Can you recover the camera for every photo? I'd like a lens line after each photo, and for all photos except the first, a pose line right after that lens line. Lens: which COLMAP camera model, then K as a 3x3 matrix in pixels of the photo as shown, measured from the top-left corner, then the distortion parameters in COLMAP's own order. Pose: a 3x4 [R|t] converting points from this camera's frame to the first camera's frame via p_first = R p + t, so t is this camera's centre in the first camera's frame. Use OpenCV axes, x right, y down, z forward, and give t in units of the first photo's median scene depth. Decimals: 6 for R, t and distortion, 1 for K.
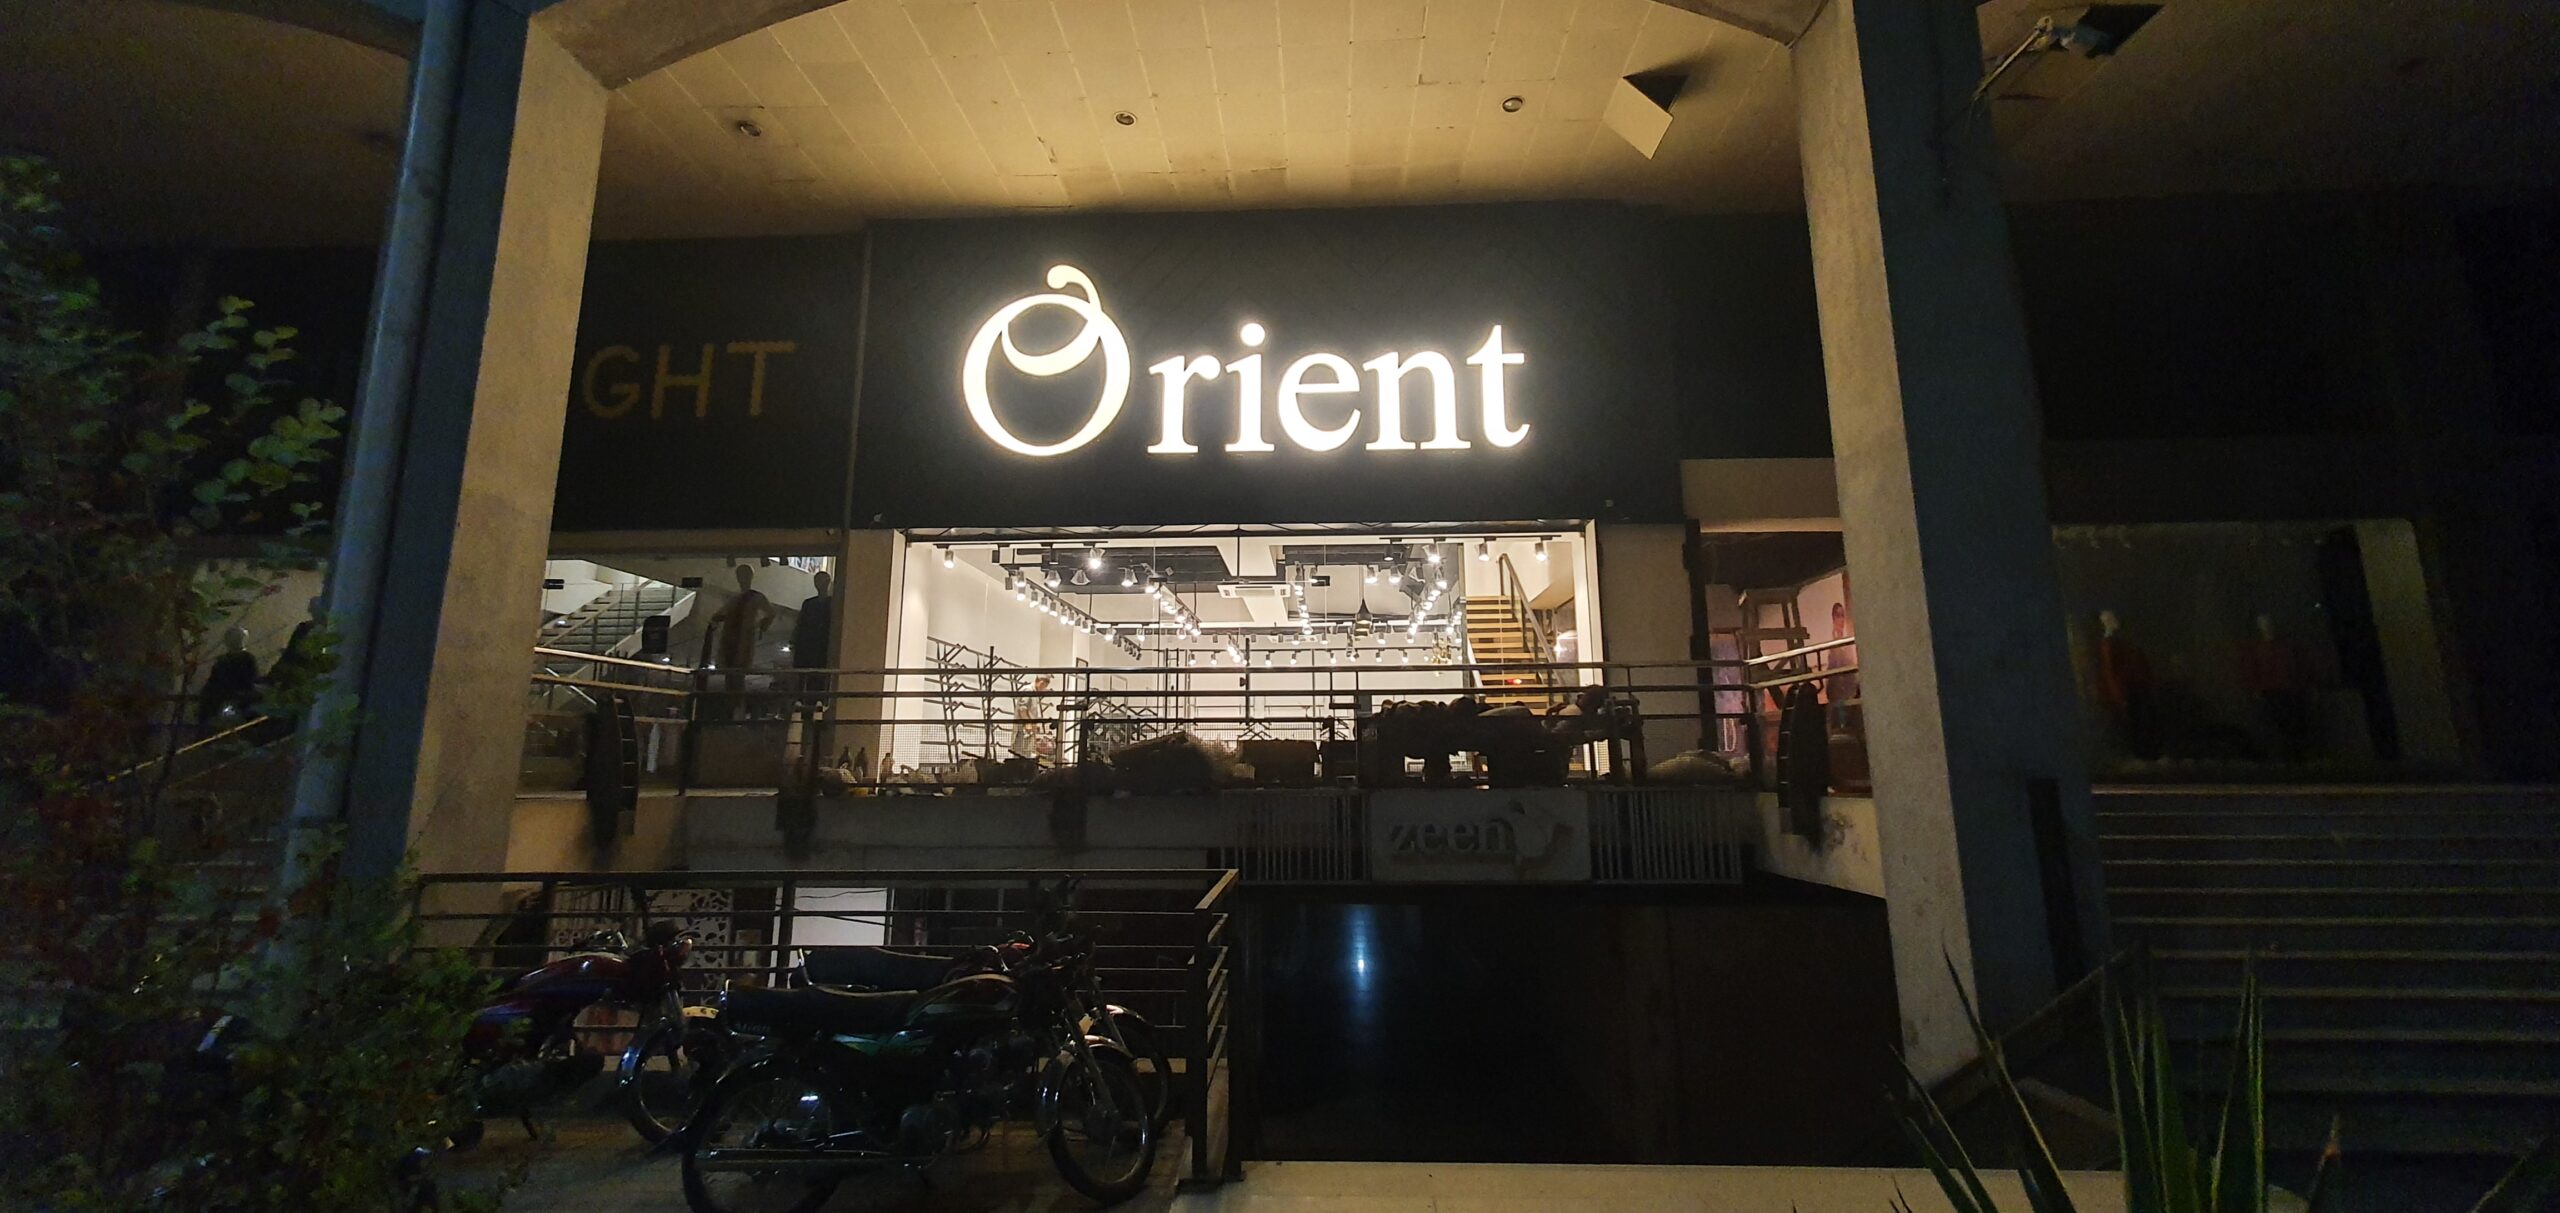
lens RADIAL K [[1017.0, 0, 1274.8], [0, 1017.0, 572.2], [0, 0, 1]] dist [0.006123, 0.000138]
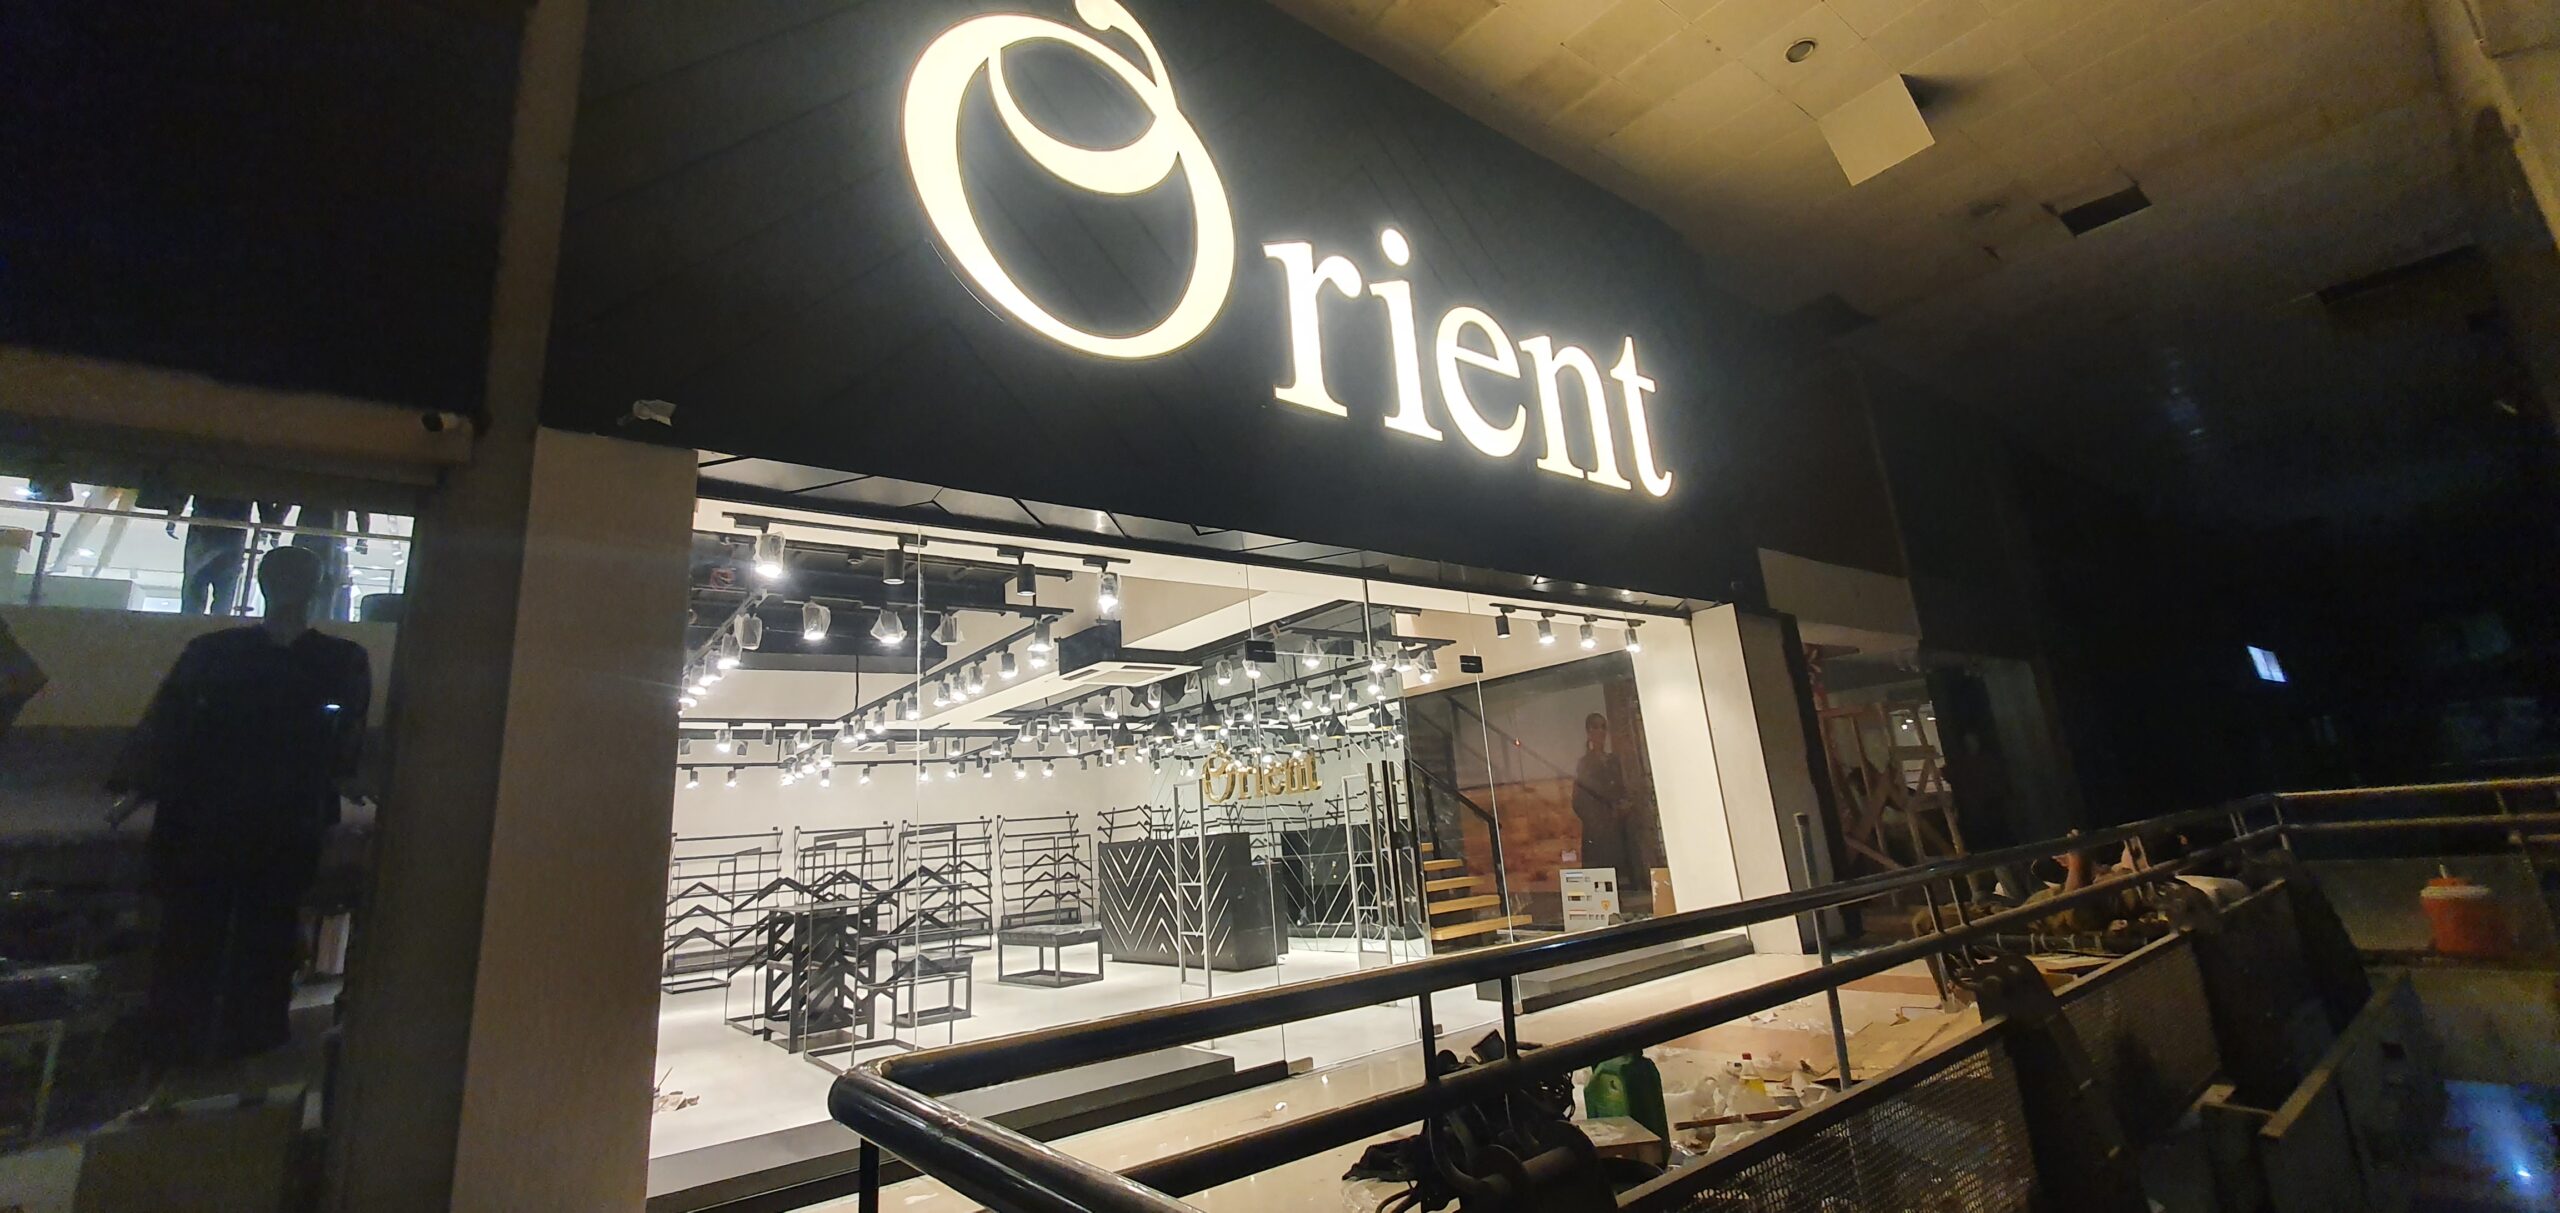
lens RADIAL K [[1015.8, 0, 1273.5], [0, 1015.8, 570.1], [0, 0, 1]] dist [0.003629, 0.000077]
pose [[0.759559, 0.112690, 0.640602, -0.440609], [-0.049278, 0.992017, -0.116080, 0.029017], [-0.648569, 0.056602, 0.759048, 0.603422]]
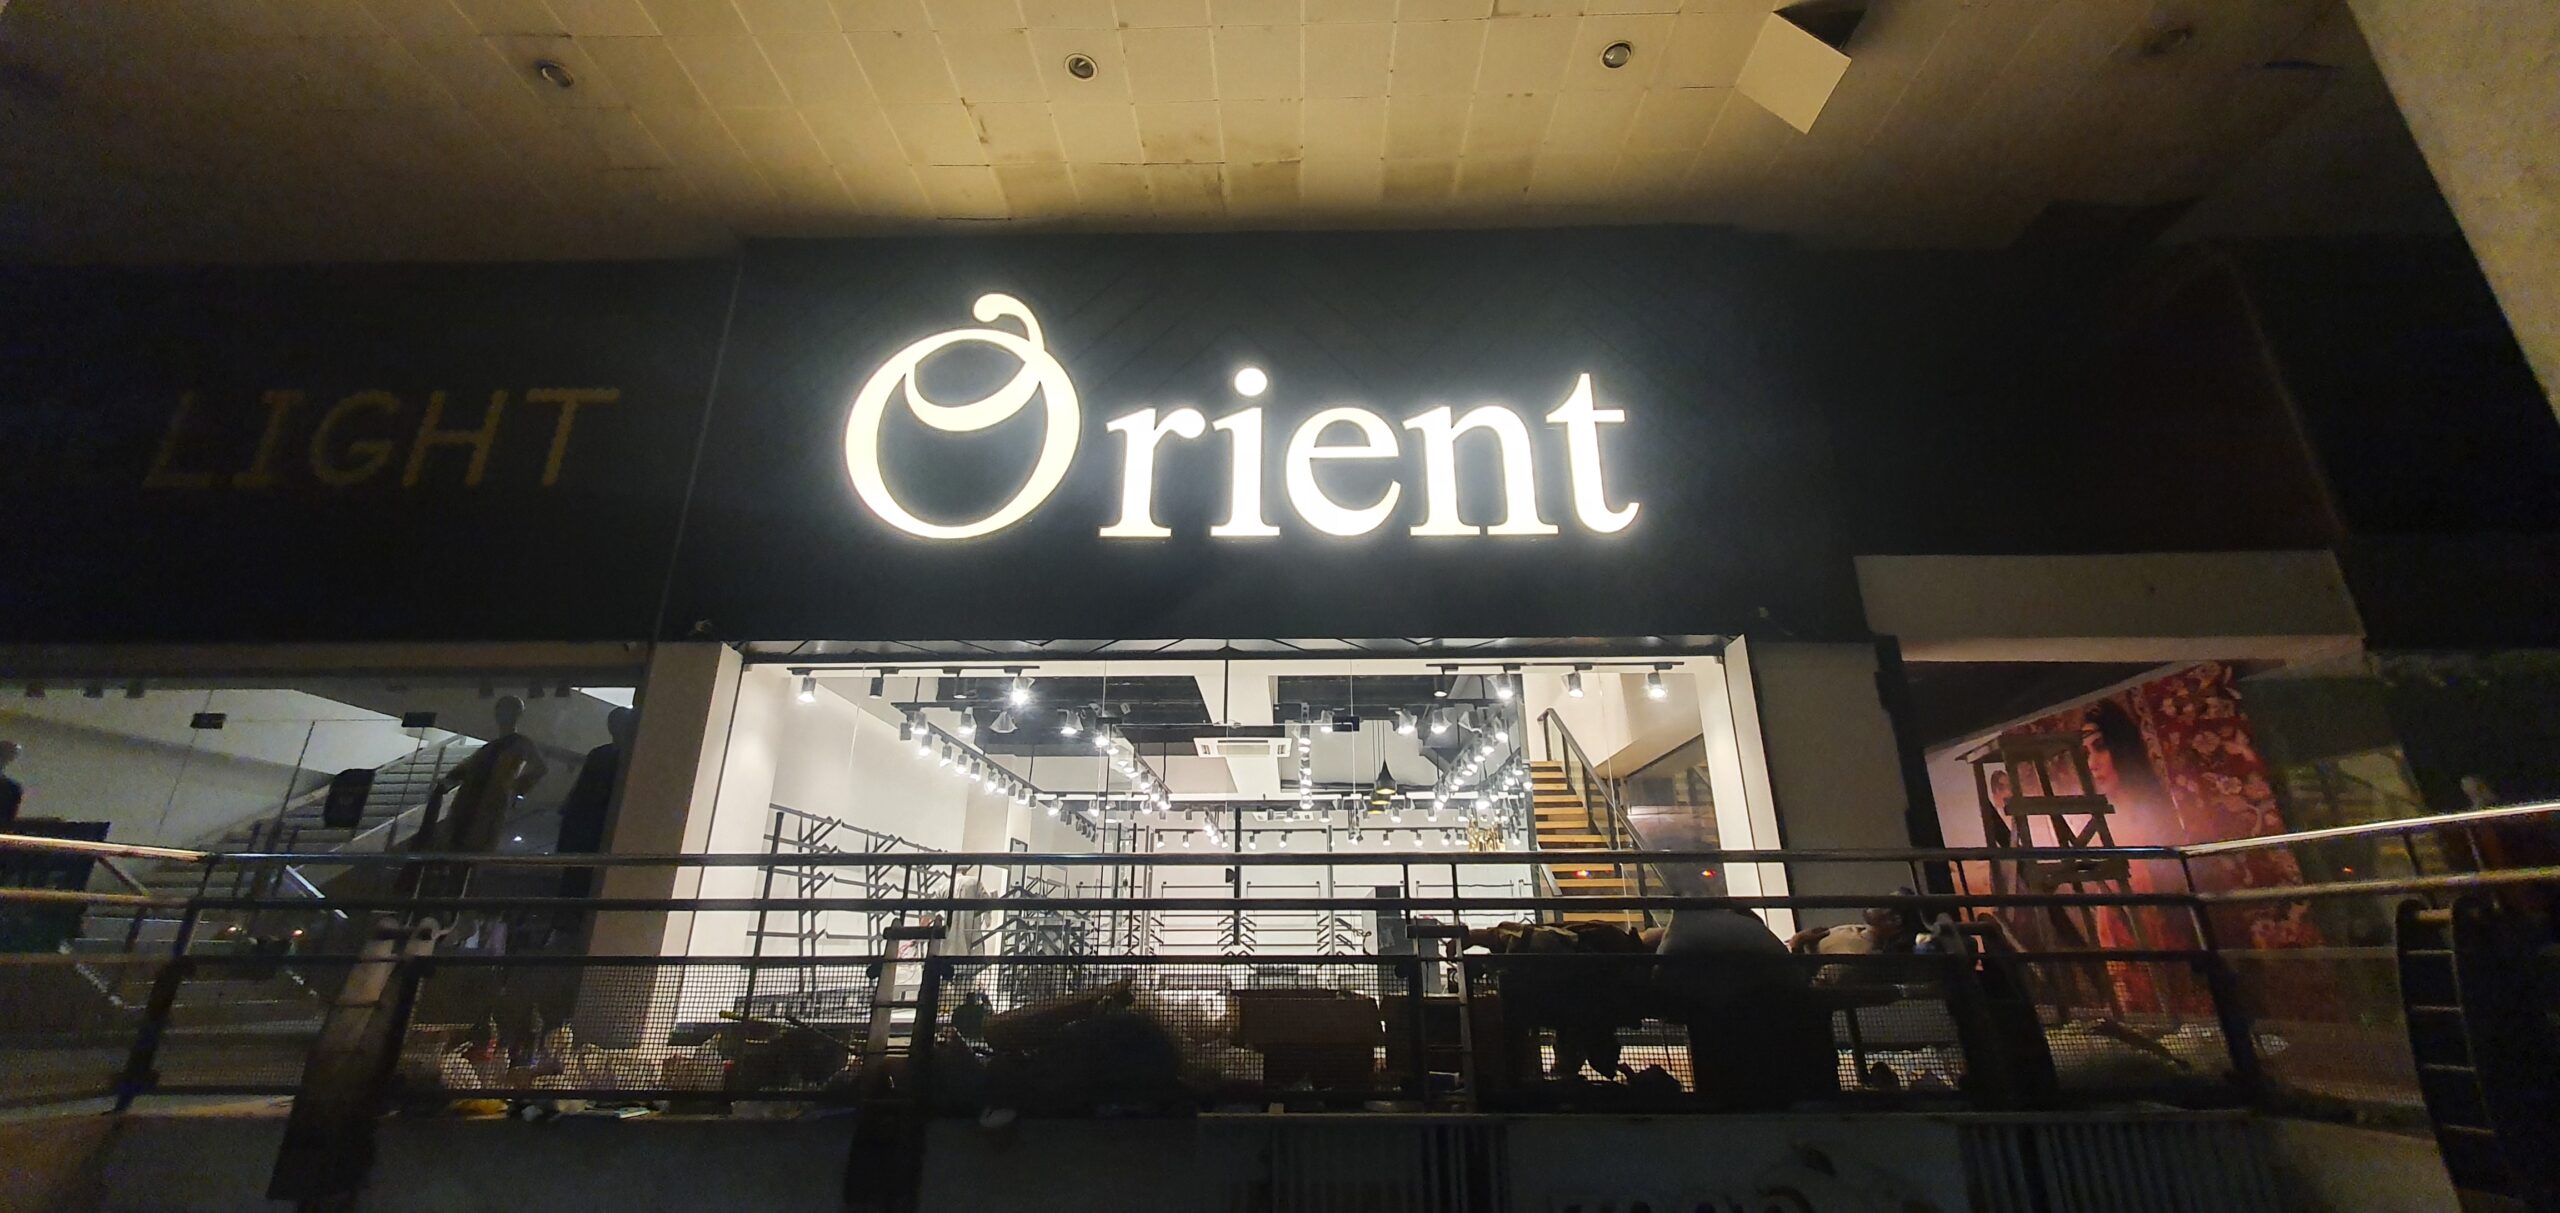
lens RADIAL K [[1011.7, 0, 1276.9], [0, 1011.7, 573.9], [0, 0, 1]] dist [0.010425, -0.003950]
pose [[0.999619, 0.012161, 0.024759, -0.019354], [-0.007686, 0.984819, -0.173415, 0.027804], [-0.026493, 0.173158, 0.984538, 0.309080]]
